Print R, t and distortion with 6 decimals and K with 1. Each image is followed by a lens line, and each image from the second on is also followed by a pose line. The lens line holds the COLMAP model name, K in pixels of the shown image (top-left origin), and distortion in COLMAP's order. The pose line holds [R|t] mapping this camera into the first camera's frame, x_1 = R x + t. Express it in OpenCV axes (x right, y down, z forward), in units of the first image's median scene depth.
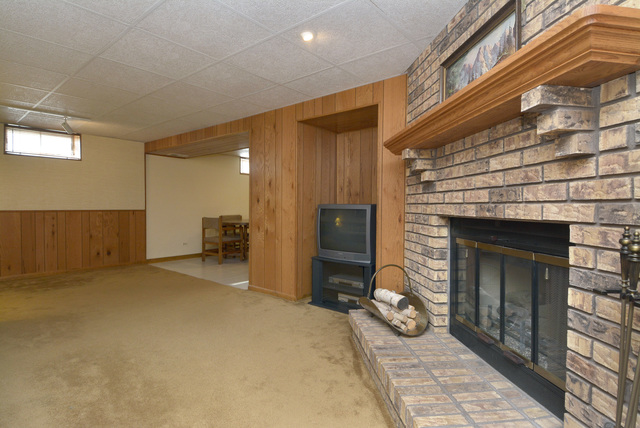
lens RADIAL K [[334.9, 0, 320.0], [0, 334.9, 214.0], [0, 0, 1]] dist [0.035707, -0.040789]
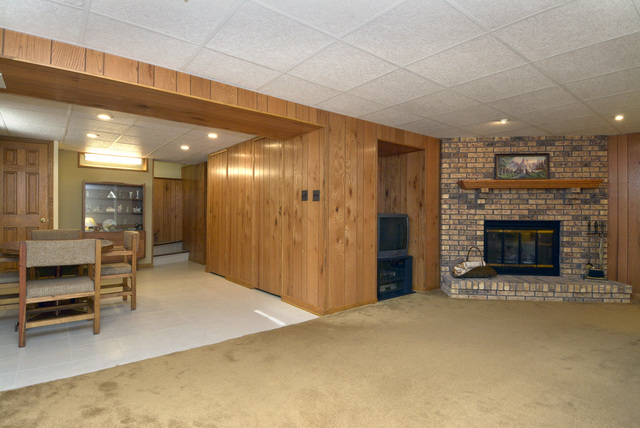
lens RADIAL K [[334.9, 0, 320.0], [0, 334.9, 214.0], [0, 0, 1]] dist [0.035707, -0.040789]
pose [[0.205834, 0.000242, 0.978587, -2.476112], [0.017213, 0.999844, -0.003867, -0.055495], [-0.978435, 0.017640, 0.205798, 1.988939]]
